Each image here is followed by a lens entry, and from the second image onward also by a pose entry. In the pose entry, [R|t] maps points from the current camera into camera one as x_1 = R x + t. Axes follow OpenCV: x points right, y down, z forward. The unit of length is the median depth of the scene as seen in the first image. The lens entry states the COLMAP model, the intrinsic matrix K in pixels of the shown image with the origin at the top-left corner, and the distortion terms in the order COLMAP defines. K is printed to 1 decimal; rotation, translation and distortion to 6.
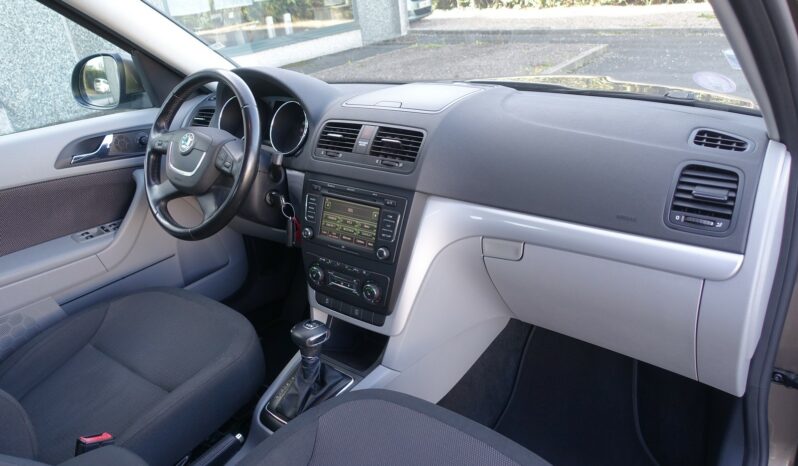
lens RADIAL K [[540.4, 0, 404.0], [0, 540.4, 231.8], [0, 0, 1]] dist [-0.011515, 0.002486]
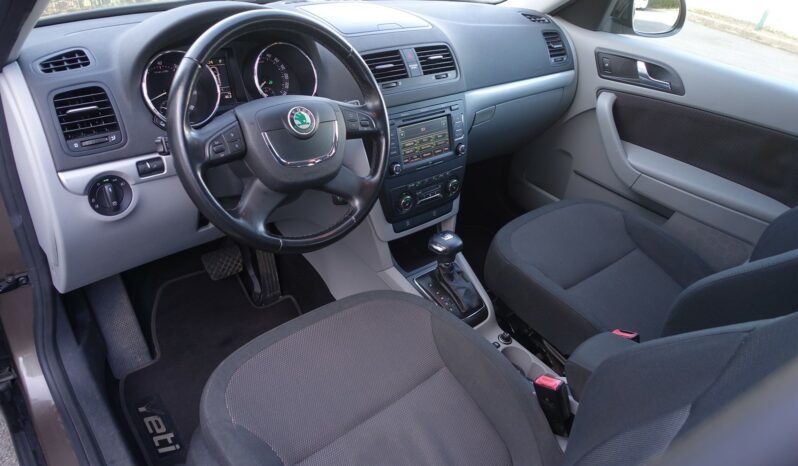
lens RADIAL K [[540.4, 0, 402.4], [0, 540.4, 232.6], [0, 0, 1]] dist [-0.011515, 0.002486]
pose [[0.207951, -0.467269, 0.859311, -1.153211], [0.284136, 0.869491, 0.404045, -0.313954], [-0.935961, 0.160140, 0.313580, 0.727242]]
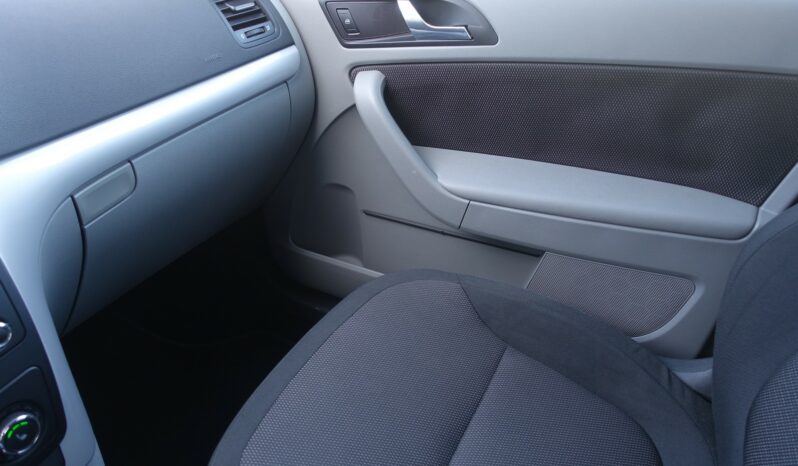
lens RADIAL K [[540.4, 0, 399.2], [0, 540.4, 228.7], [0, 0, 1]] dist [-0.011515, 0.002486]
pose [[-0.177626, -0.469408, 0.864931, -0.401034], [0.426673, 0.755267, 0.497516, -0.093268], [-0.886791, 0.457414, 0.066128, 0.614984]]
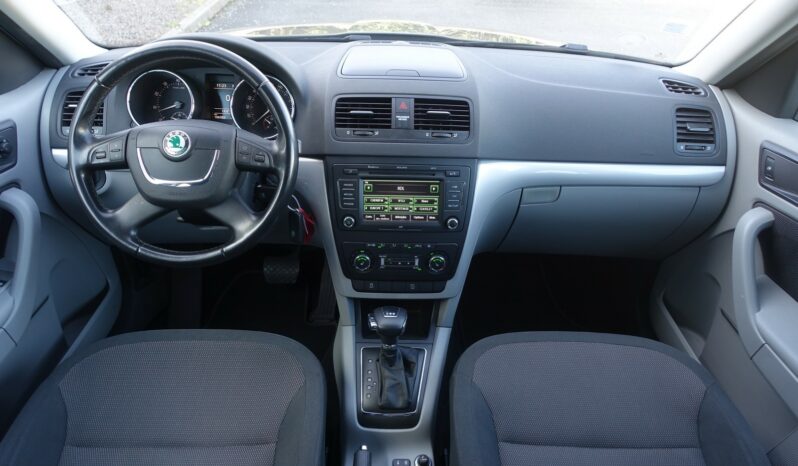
lens RADIAL K [[540.4, 0, 401.3], [0, 540.4, 231.7], [0, 0, 1]] dist [-0.011515, 0.002486]
pose [[0.789912, -0.244957, 0.562170, -0.664005], [0.171129, 0.968386, 0.181503, -0.140857], [-0.588858, -0.047168, 0.806859, 0.210466]]
